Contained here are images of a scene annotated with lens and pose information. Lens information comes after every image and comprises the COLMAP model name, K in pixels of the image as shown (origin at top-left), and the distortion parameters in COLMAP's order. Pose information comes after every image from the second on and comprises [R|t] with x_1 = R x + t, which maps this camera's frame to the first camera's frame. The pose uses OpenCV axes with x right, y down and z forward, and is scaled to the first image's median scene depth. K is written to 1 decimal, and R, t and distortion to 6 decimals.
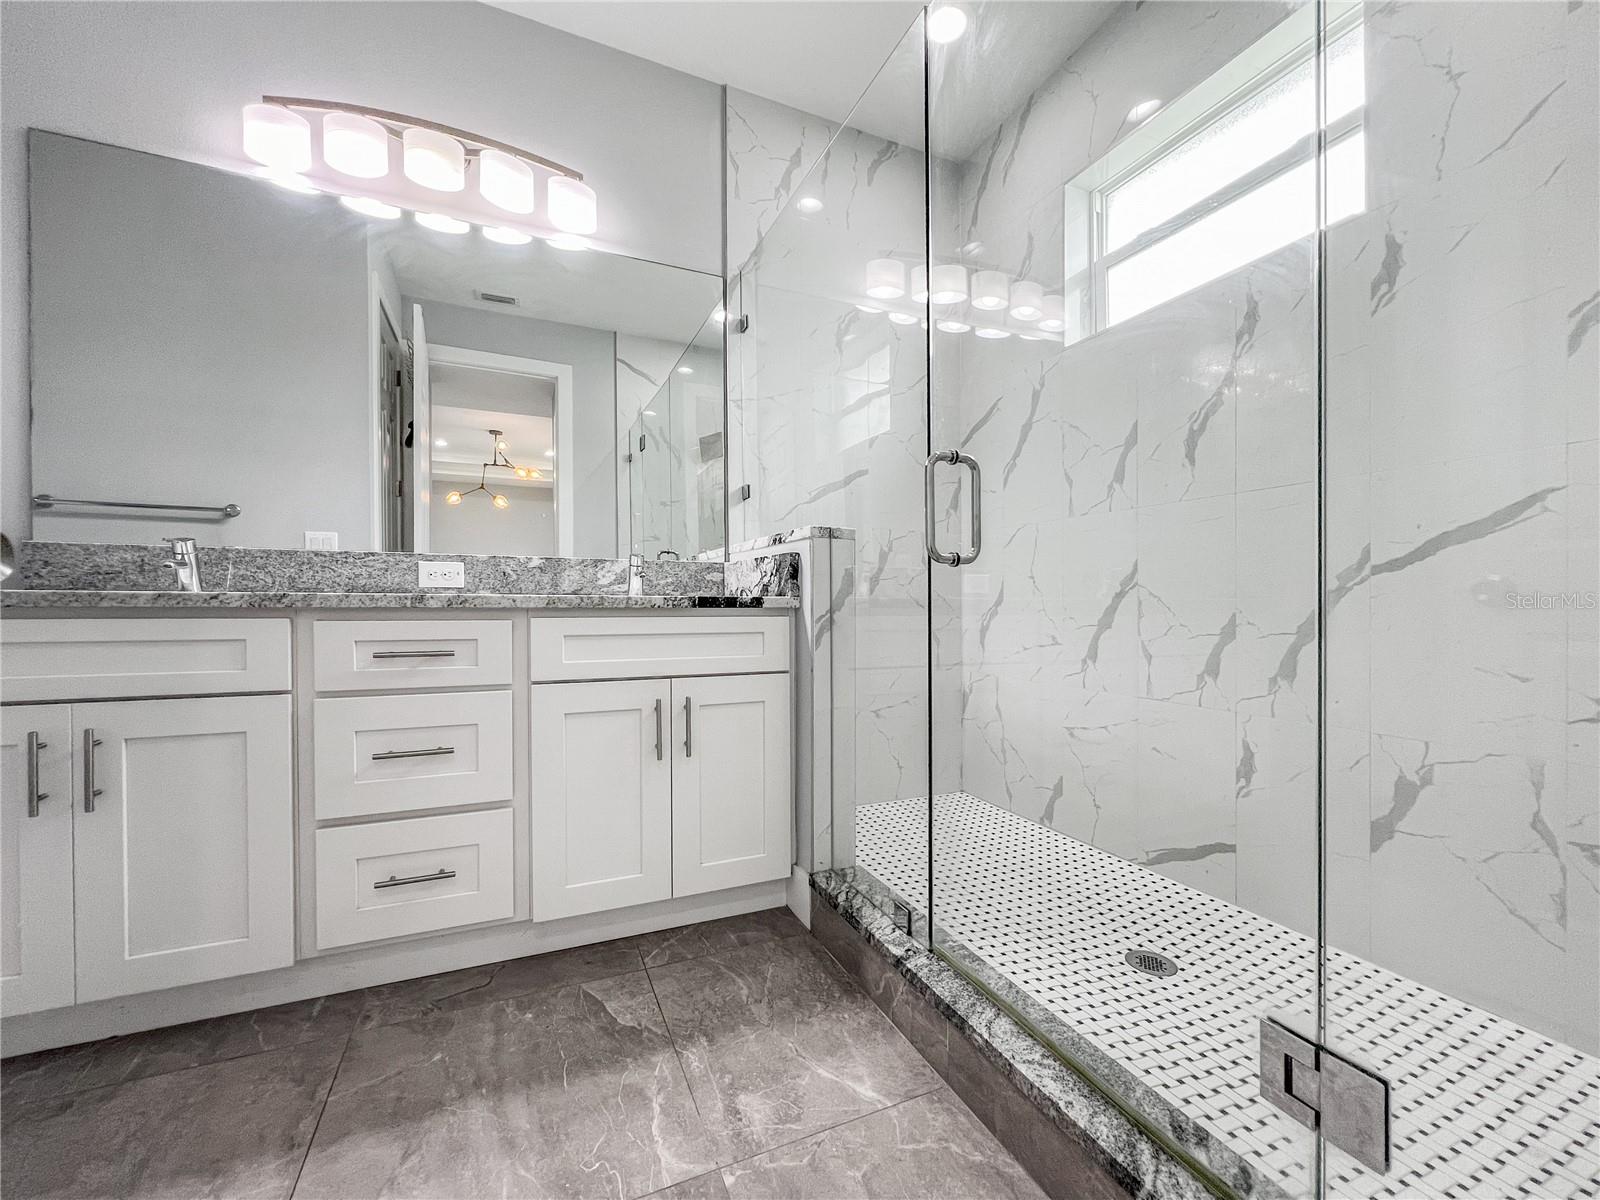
lens RADIAL K [[647.2, 0, 800.0], [0, 647.2, 600.0], [0, 0, 1]] dist [-0.002274, 0.000146]
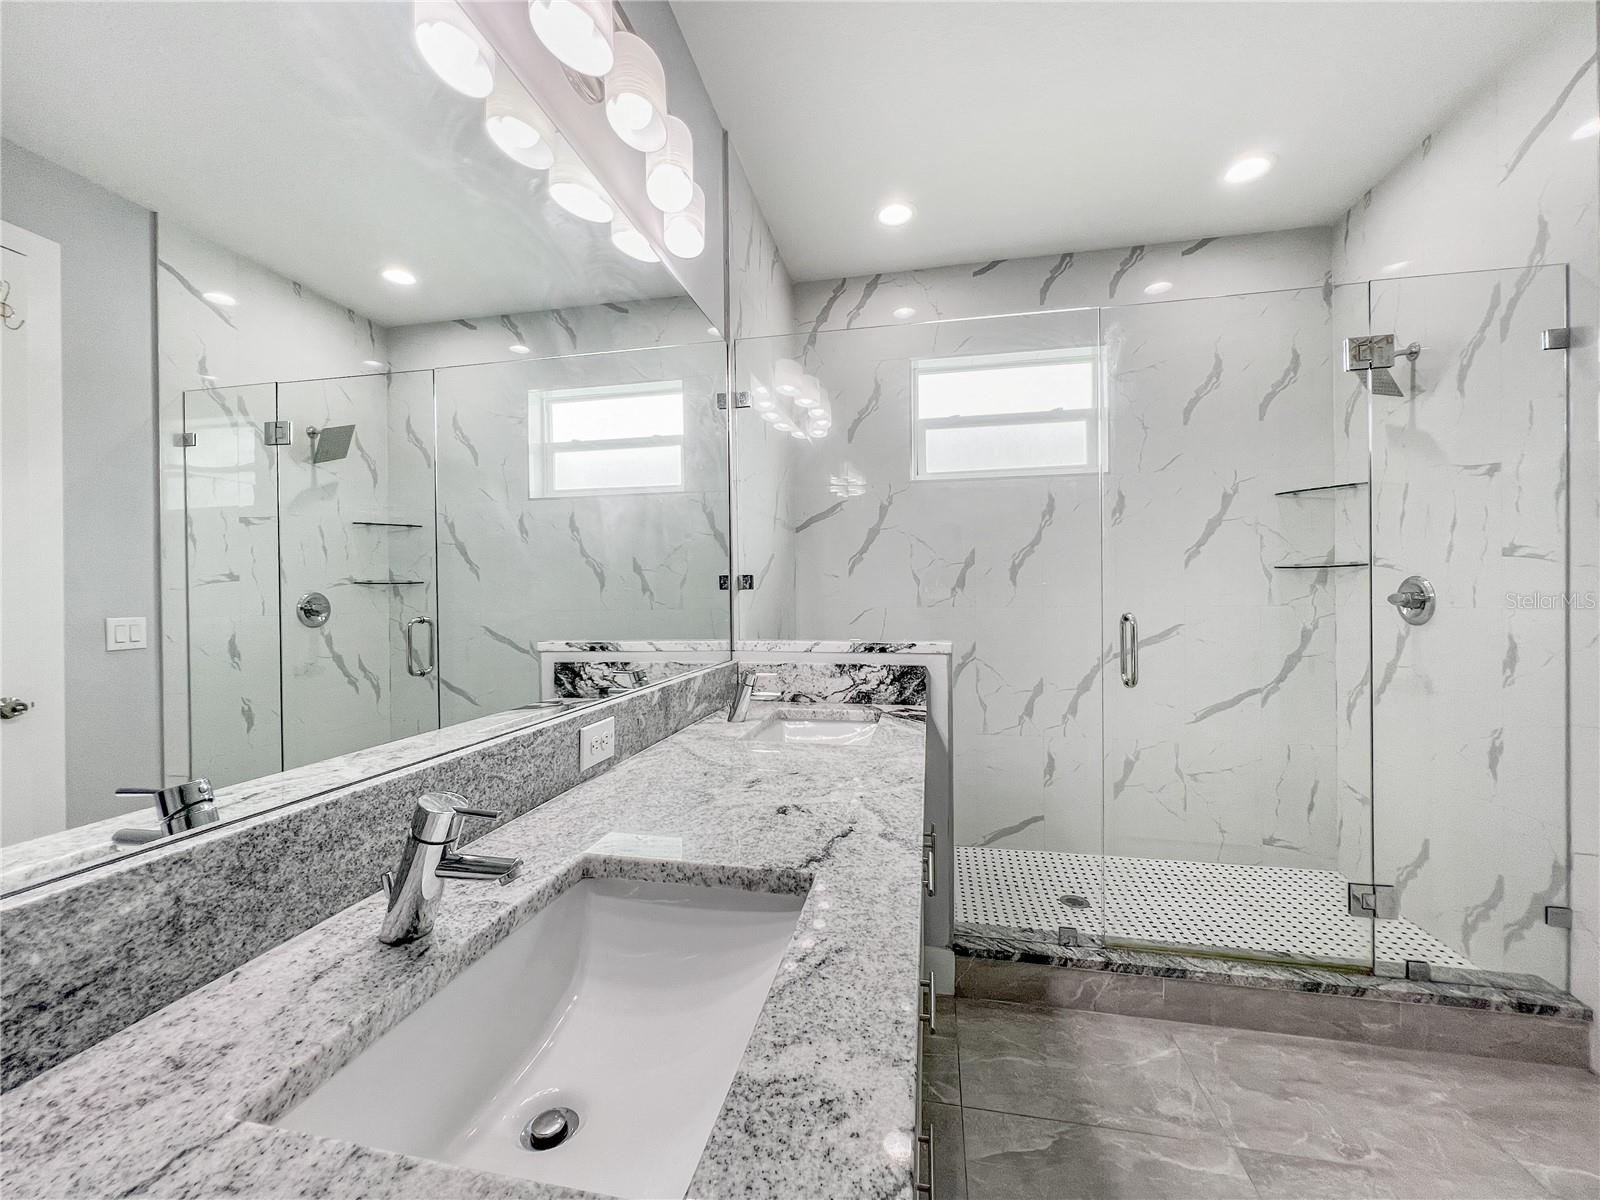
lens RADIAL K [[641.4, 0, 802.1], [0, 641.4, 587.4], [0, 0, 1]] dist [-0.001016, -0.000152]
pose [[0.575530, 0.004589, 0.817768, -1.054490], [0.006263, 0.999930, -0.010018, -0.201568], [-0.817757, 0.010887, 0.575461, 0.543323]]
